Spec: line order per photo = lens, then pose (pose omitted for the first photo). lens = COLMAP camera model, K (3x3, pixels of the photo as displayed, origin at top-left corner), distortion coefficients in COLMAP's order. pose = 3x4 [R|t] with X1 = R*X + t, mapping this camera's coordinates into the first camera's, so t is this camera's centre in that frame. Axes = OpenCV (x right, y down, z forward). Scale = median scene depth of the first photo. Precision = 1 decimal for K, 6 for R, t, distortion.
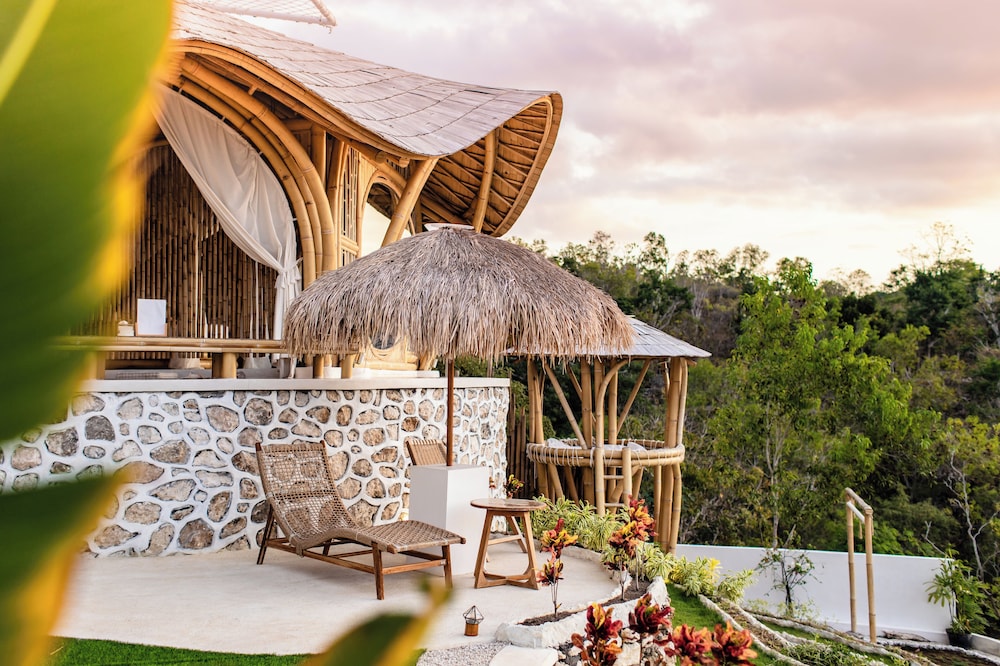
lens RADIAL K [[1014.4, 0, 499.0], [0, 1014.4, 335.5], [0, 0, 1]] dist [0.152028, 0.000000]
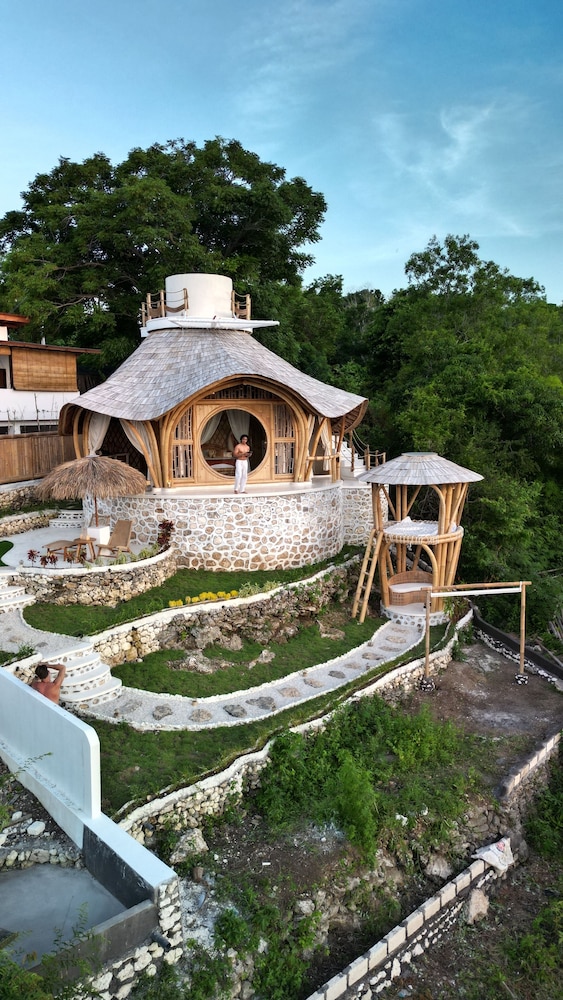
lens RADIAL K [[769.9, 0, 279.3], [0, 769.9, 499.9], [0, 0, 1]] dist [0.001538, -0.000191]
pose [[0.414854, 0.122789, -0.901565, 2.064541], [0.048844, 0.986419, 0.156821, -0.275704], [0.908576, -0.109094, 0.403222, 0.428178]]
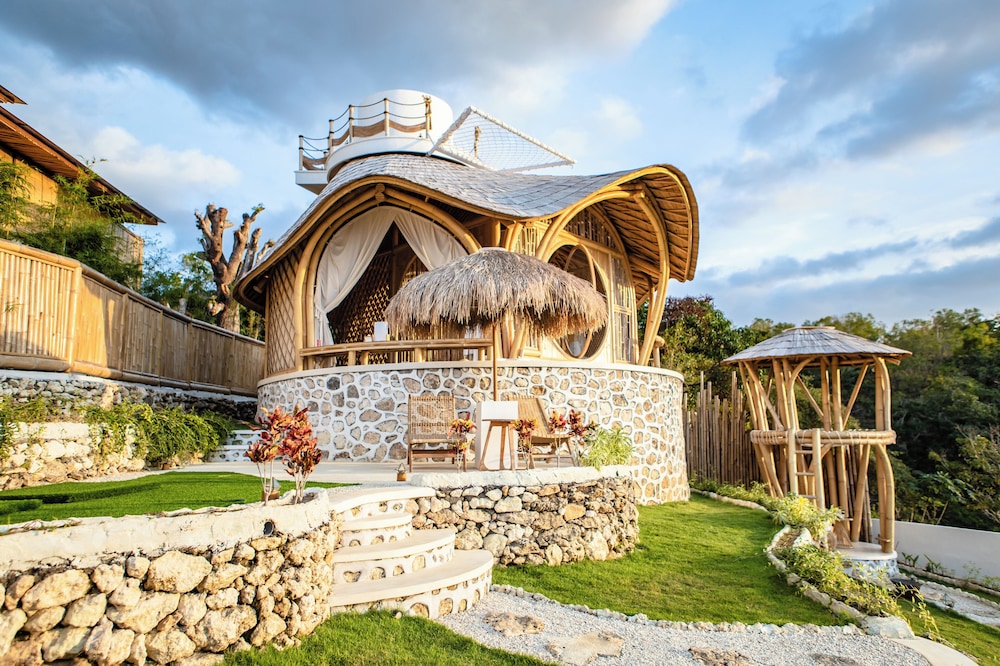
lens RADIAL K [[679.7, 0, 494.7], [0, 679.7, 330.9], [0, 0, 1]] dist [0.022278, 0.051689]
pose [[0.830517, -0.102225, -0.547532, 0.432689], [0.043497, 0.991915, -0.119213, 0.118666], [0.555292, 0.075193, 0.828249, 0.109526]]
